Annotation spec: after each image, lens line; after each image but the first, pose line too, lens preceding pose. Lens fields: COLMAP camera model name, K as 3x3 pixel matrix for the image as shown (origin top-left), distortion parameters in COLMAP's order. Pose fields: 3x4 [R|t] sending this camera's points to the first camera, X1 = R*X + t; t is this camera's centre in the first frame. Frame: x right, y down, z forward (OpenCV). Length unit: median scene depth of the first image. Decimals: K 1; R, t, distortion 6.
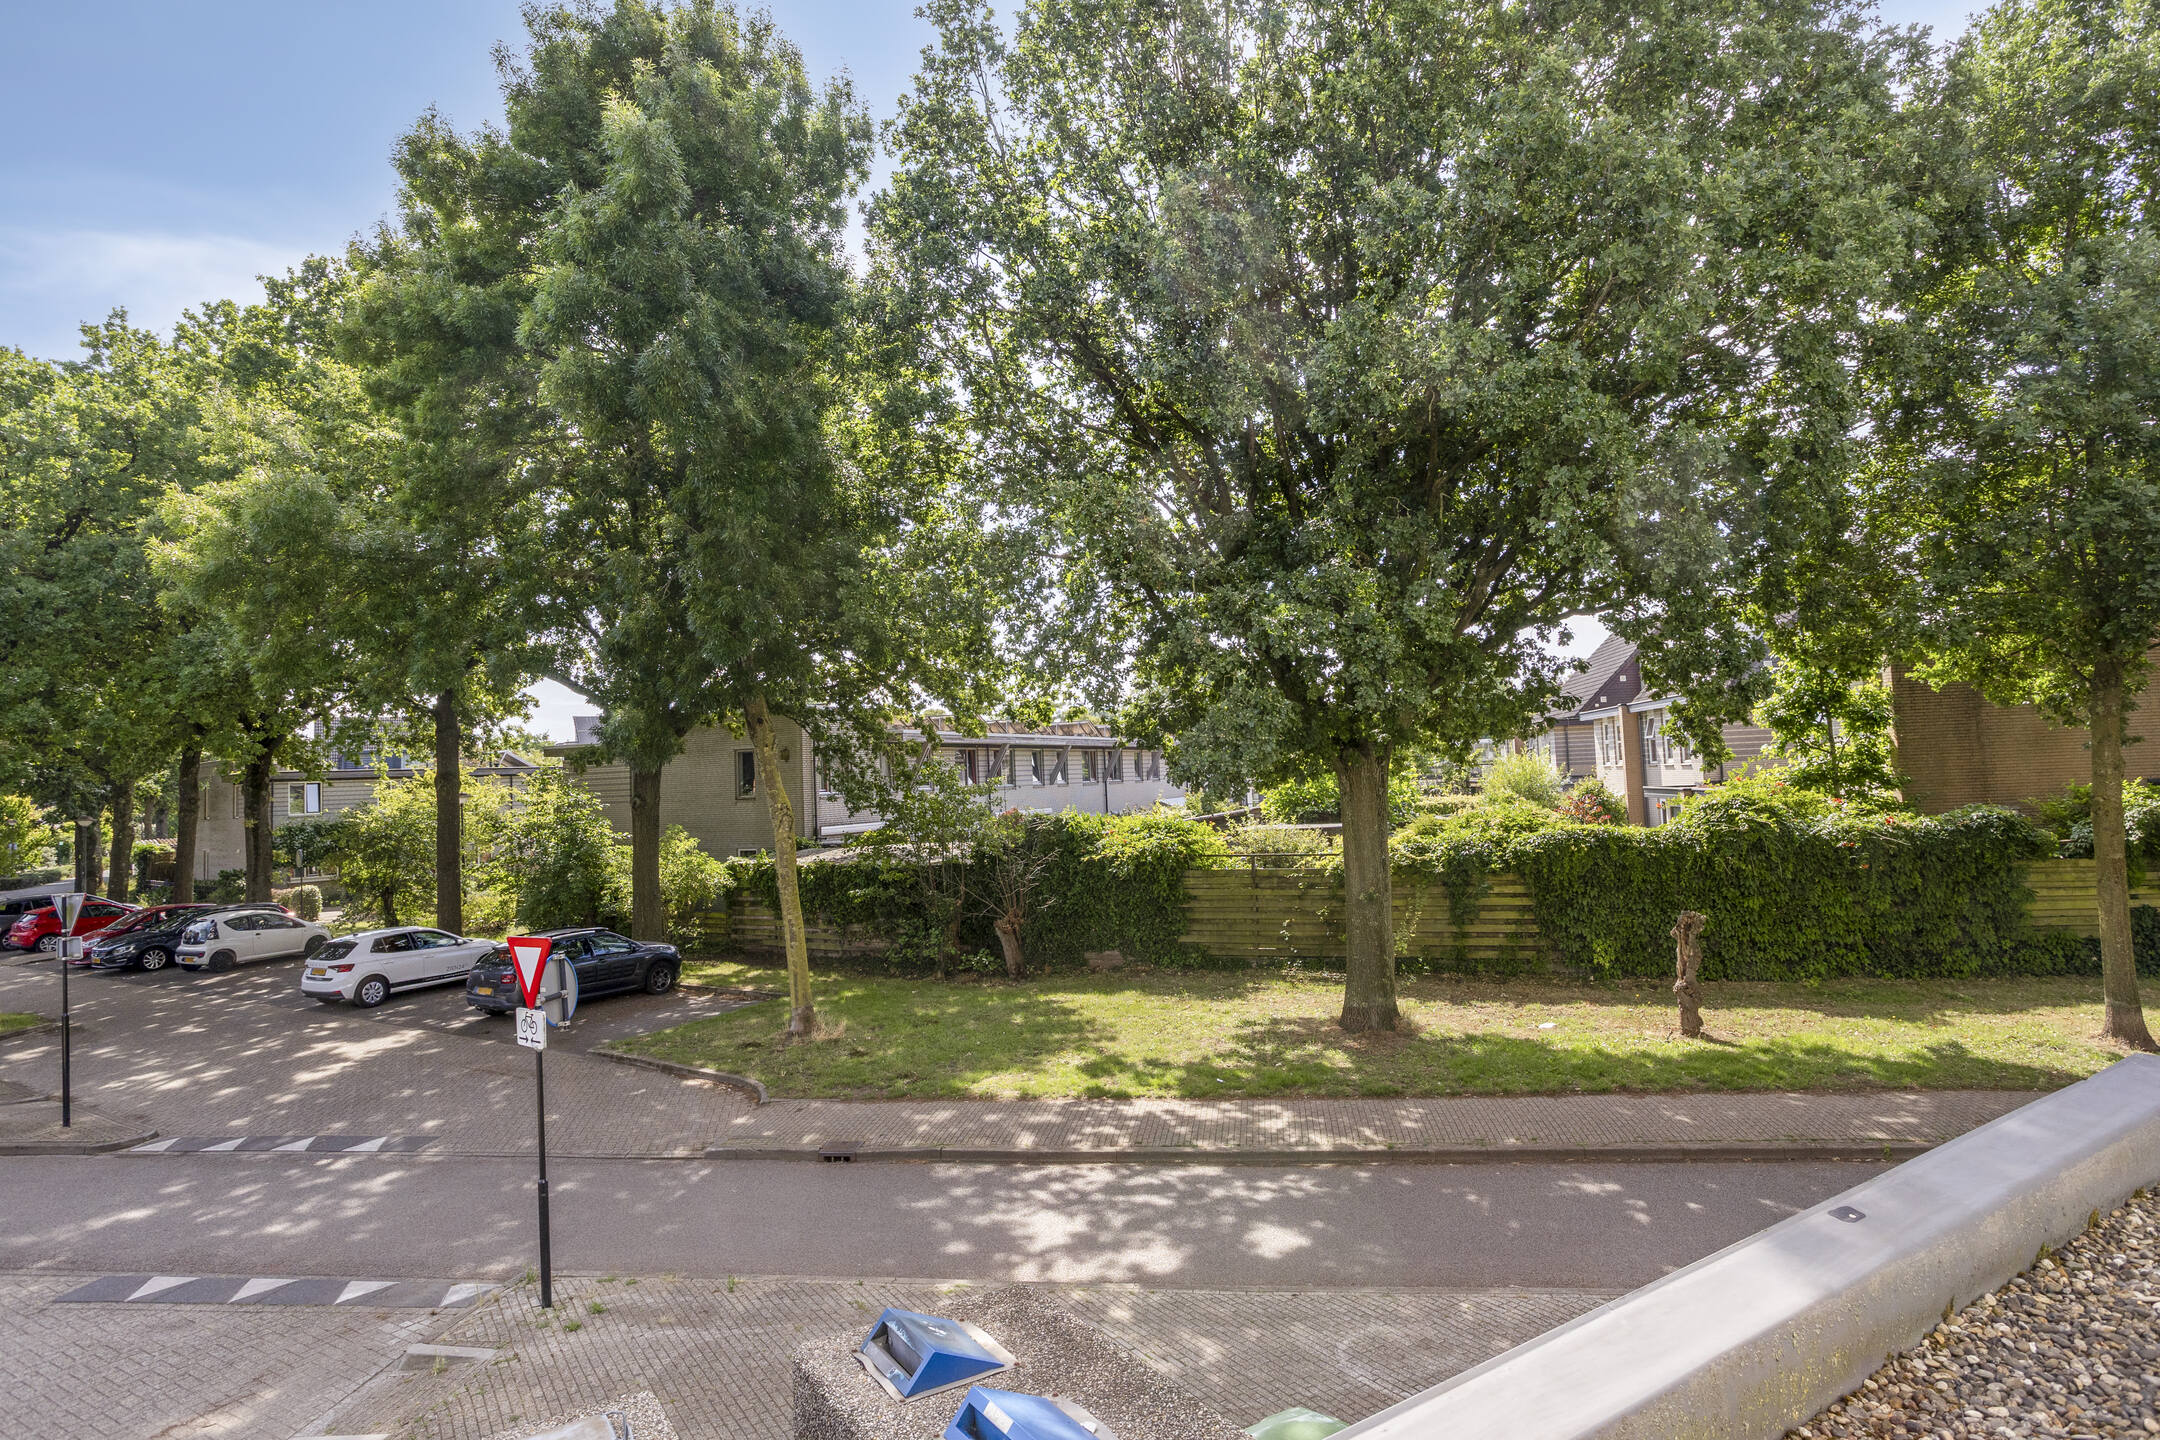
lens RADIAL K [[1199.3, 0, 1080.5], [0, 1199.3, 698.9], [0, 0, 1]] dist [-0.060718, 0.046768]
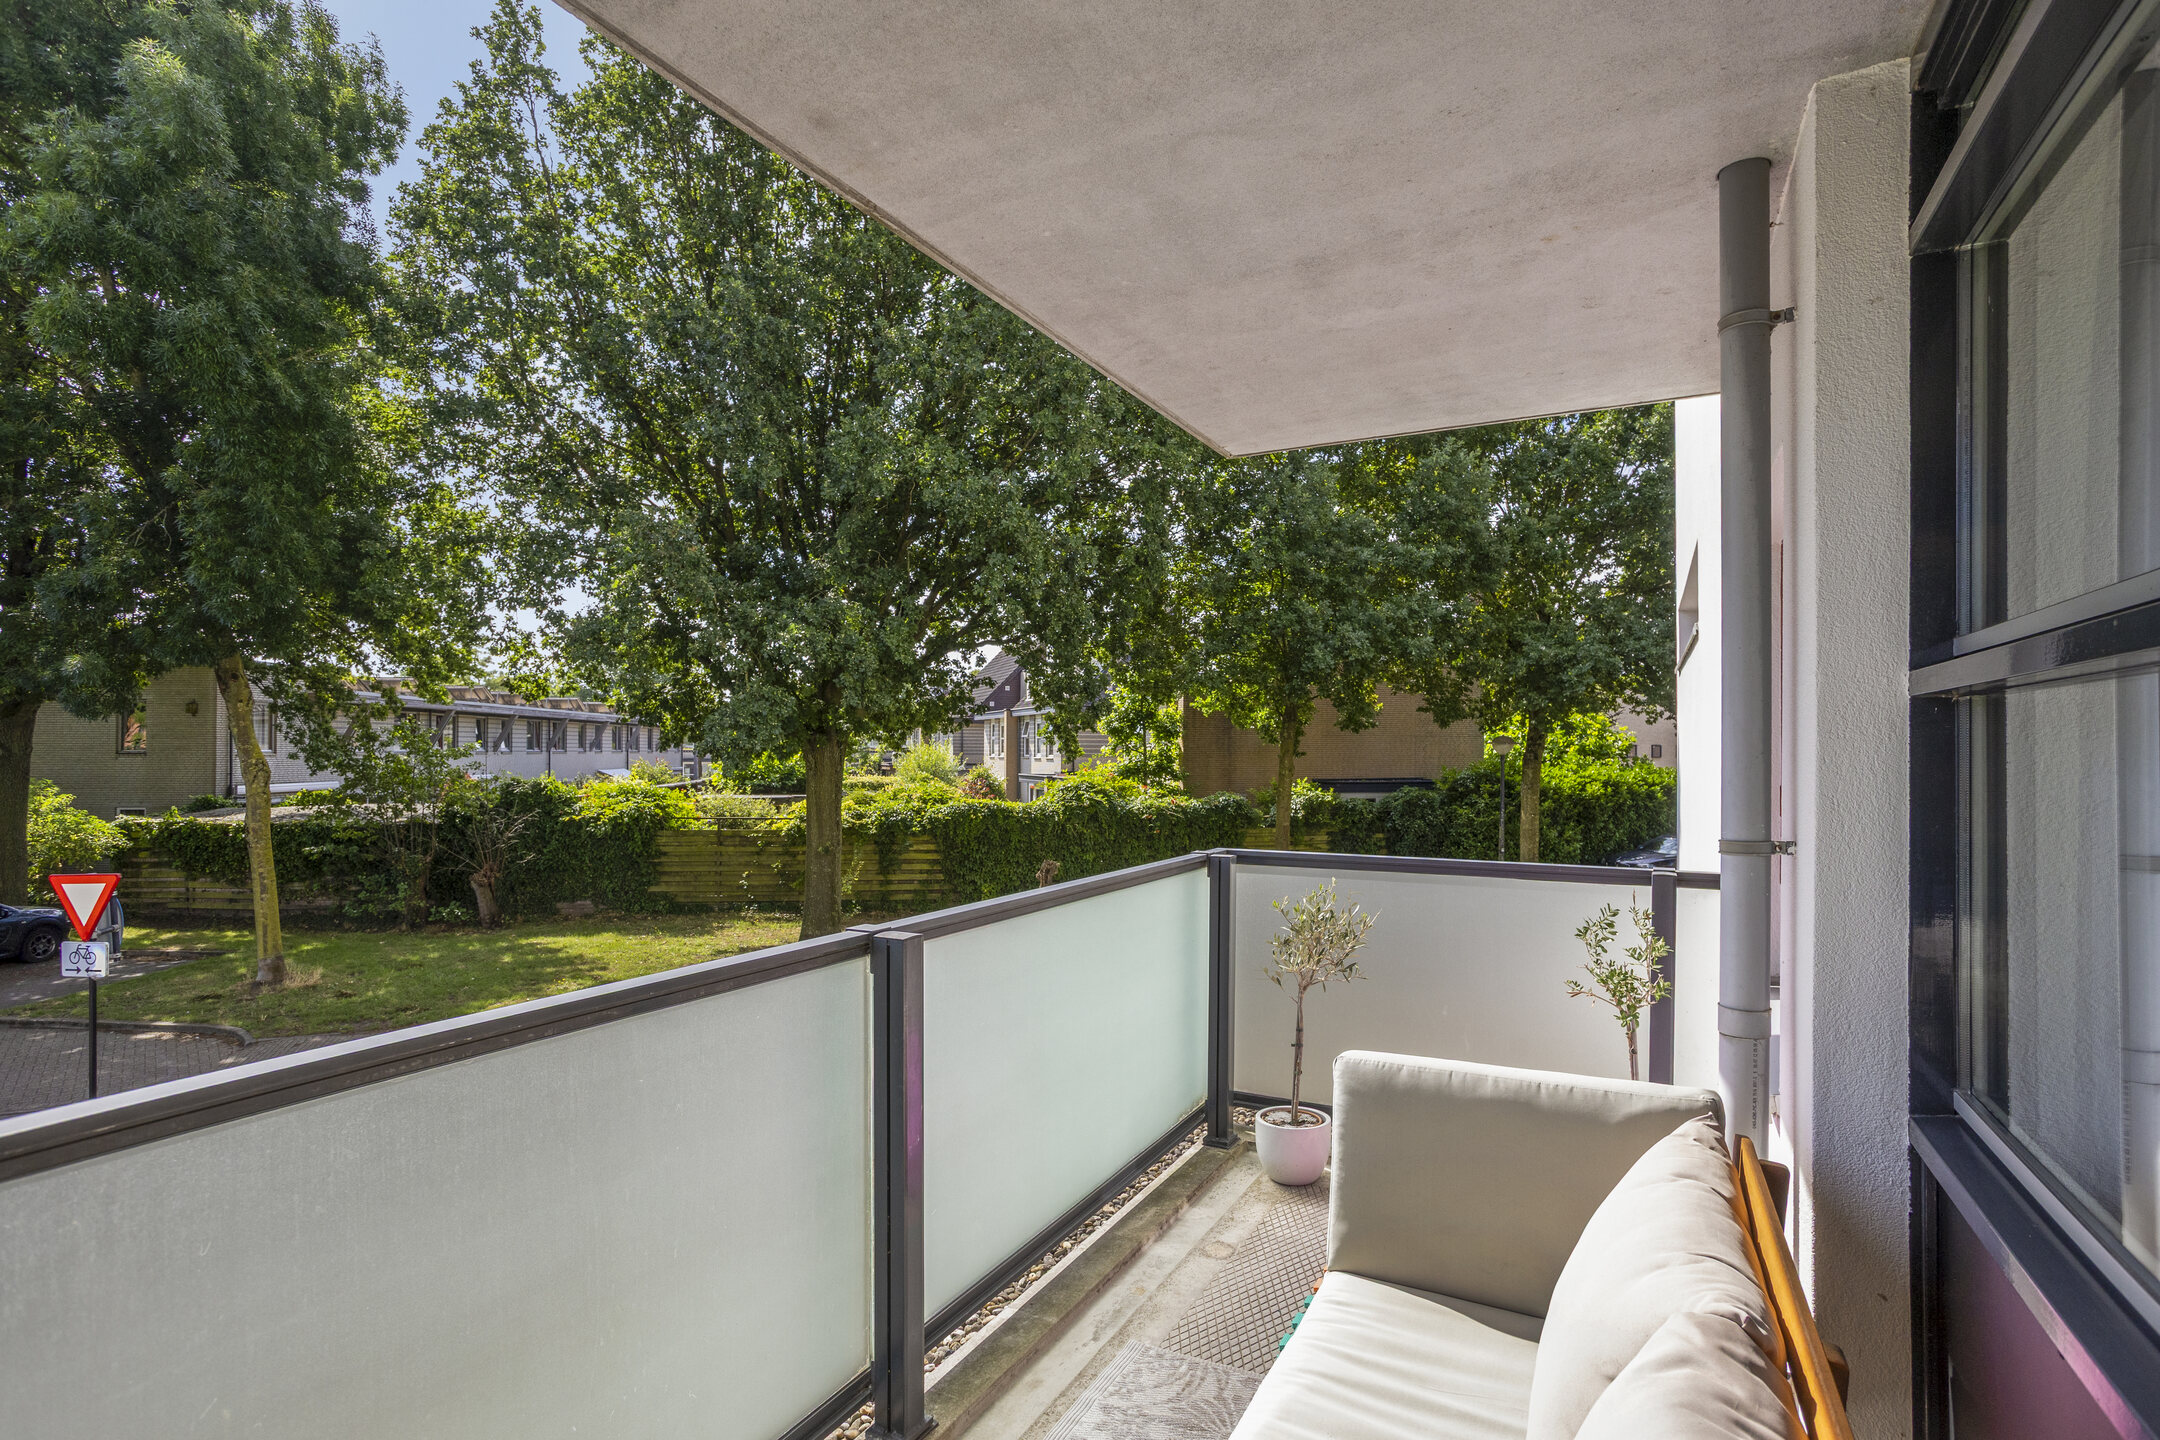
lens RADIAL K [[1050.5, 0, 1079.1], [0, 1050.5, 750.6], [0, 0, 1]] dist [0.000181, 0.000009]
pose [[0.875137, 0.043821, 0.481886, -0.054568], [-0.071709, 0.996639, 0.039597, -0.003957], [-0.478532, -0.069208, 0.875339, -0.091160]]
